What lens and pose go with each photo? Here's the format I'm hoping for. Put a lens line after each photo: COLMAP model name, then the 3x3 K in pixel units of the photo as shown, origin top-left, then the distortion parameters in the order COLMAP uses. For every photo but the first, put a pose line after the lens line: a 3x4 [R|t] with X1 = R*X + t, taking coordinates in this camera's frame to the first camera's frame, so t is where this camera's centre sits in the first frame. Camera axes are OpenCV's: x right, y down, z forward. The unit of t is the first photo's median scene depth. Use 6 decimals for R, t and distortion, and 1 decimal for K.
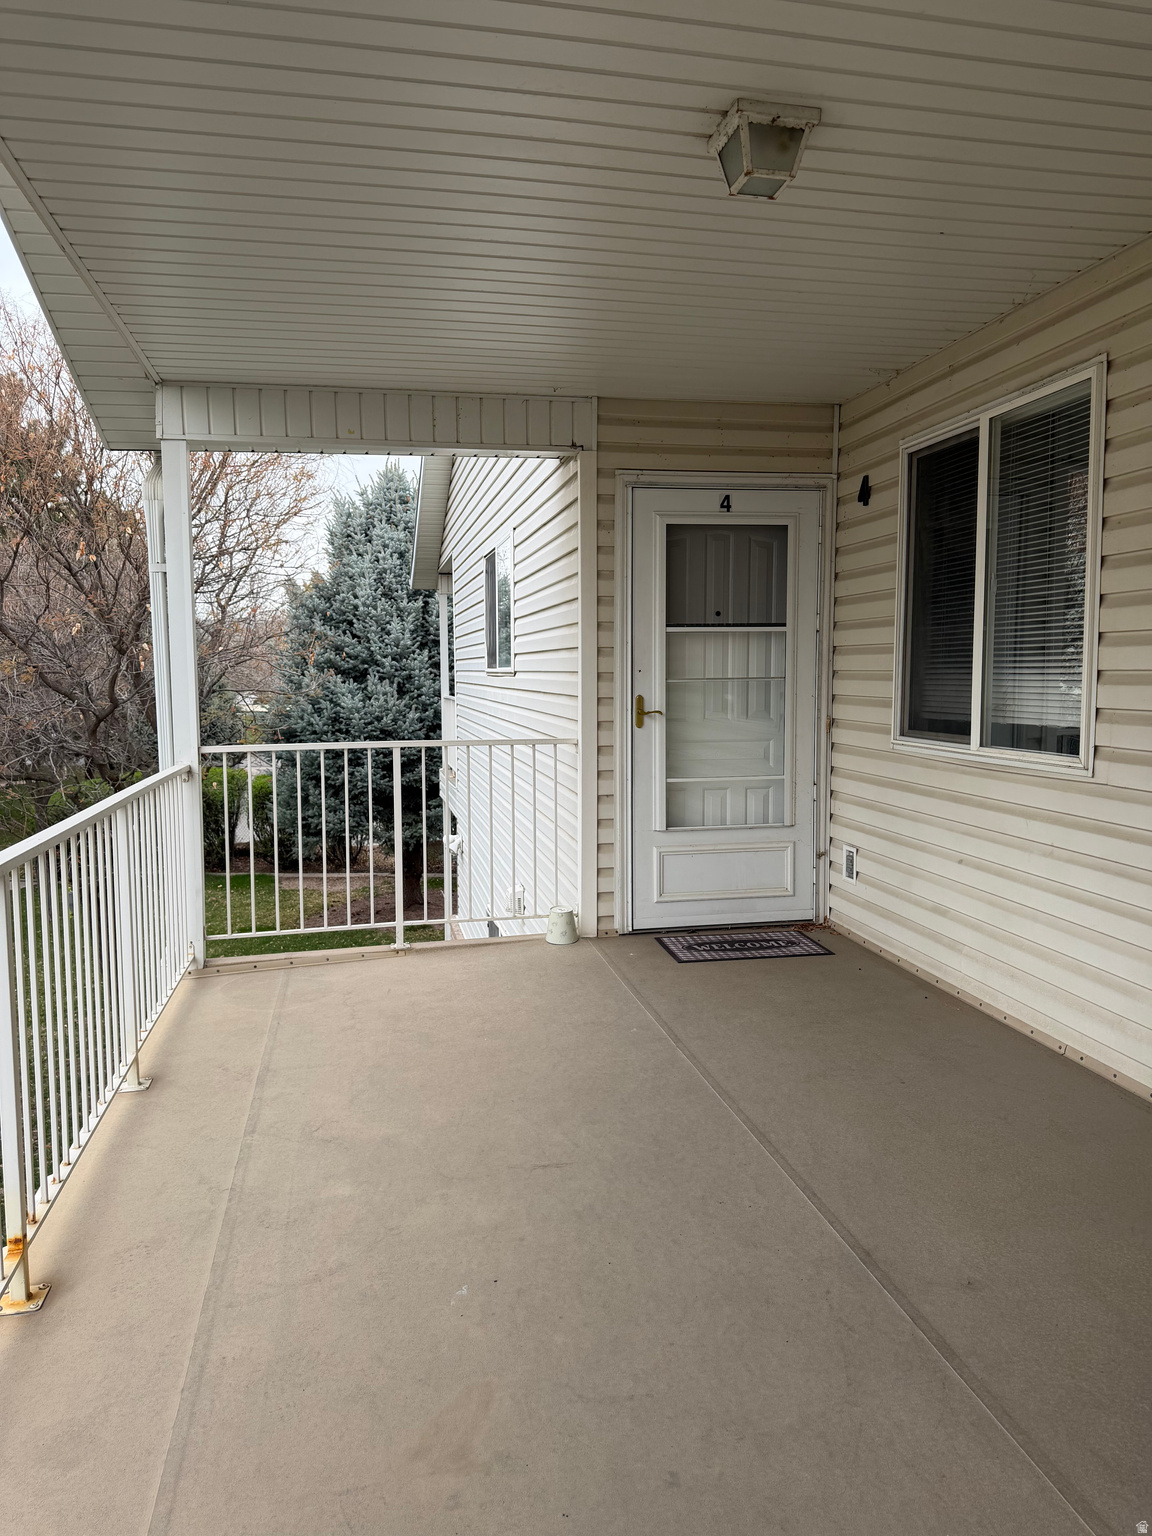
lens RADIAL K [[1057.8, 0, 575.9], [0, 1057.8, 766.7], [0, 0, 1]] dist [0.004005, -0.001192]
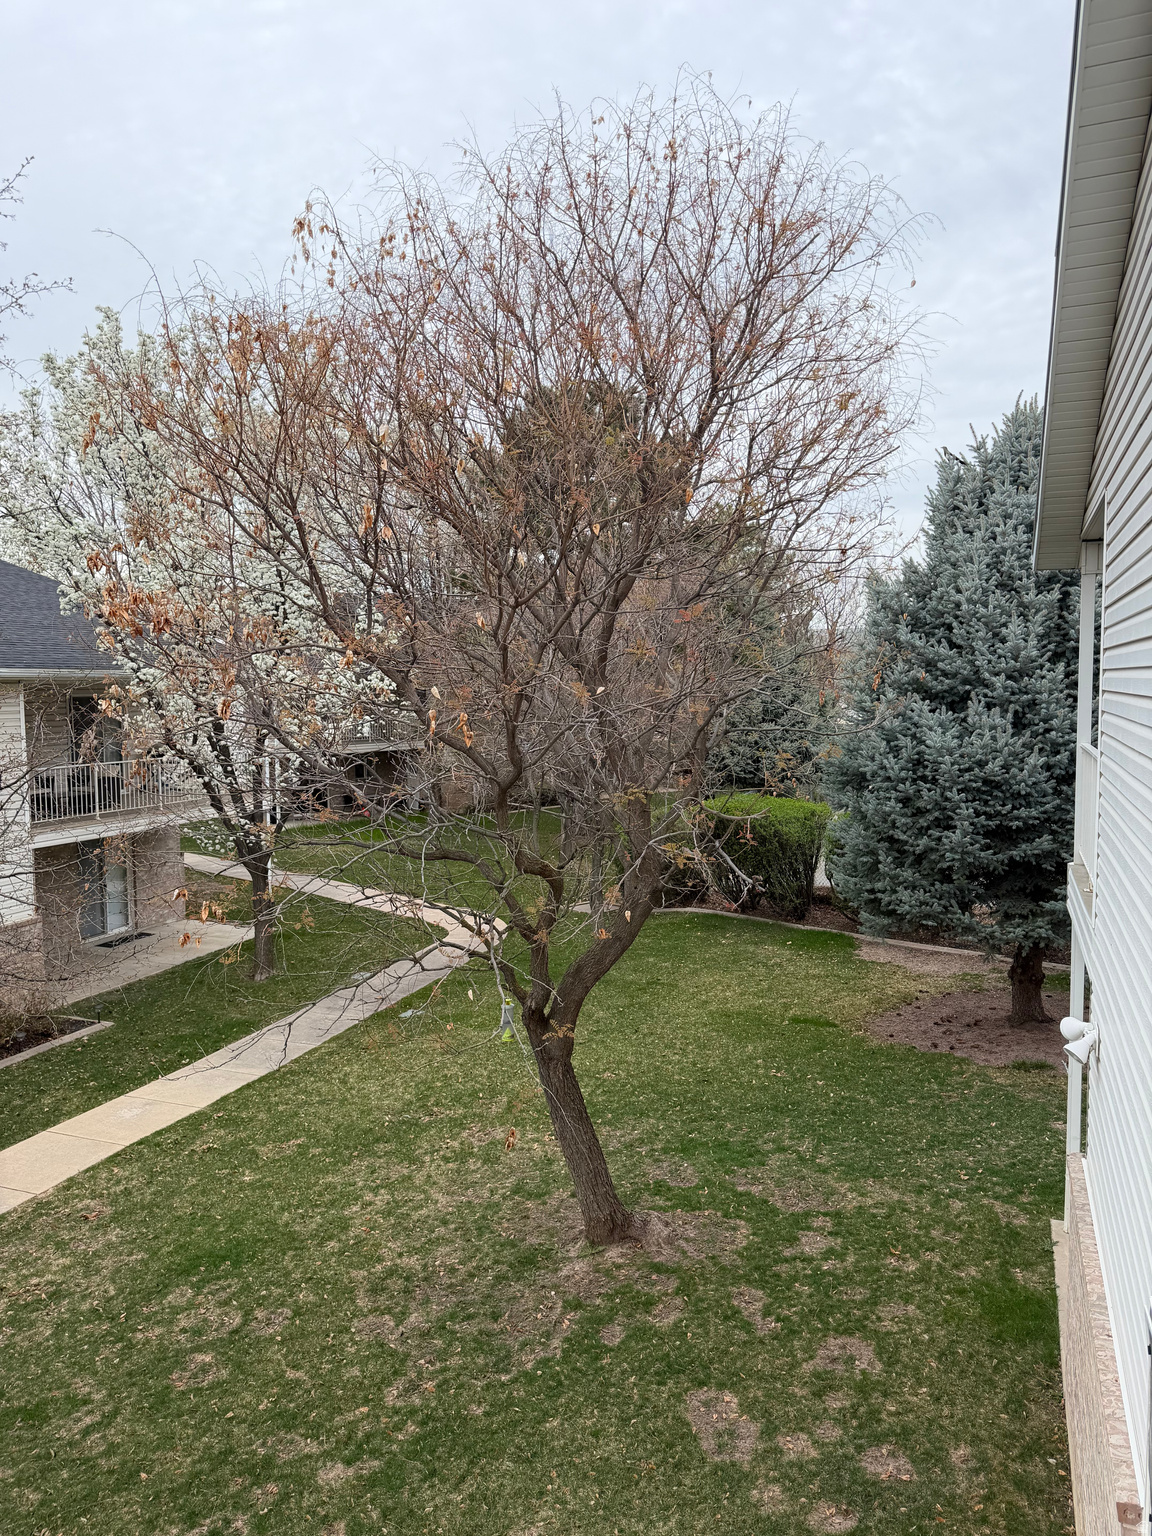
lens RADIAL K [[1057.8, 0, 571.9], [0, 1057.8, 770.2], [0, 0, 1]] dist [0.004005, -0.001192]
pose [[0.823549, 0.039275, -0.565883, -0.014097], [-0.044932, 0.998982, 0.003942, -0.031002], [0.565462, 0.022180, 0.824476, 0.269247]]
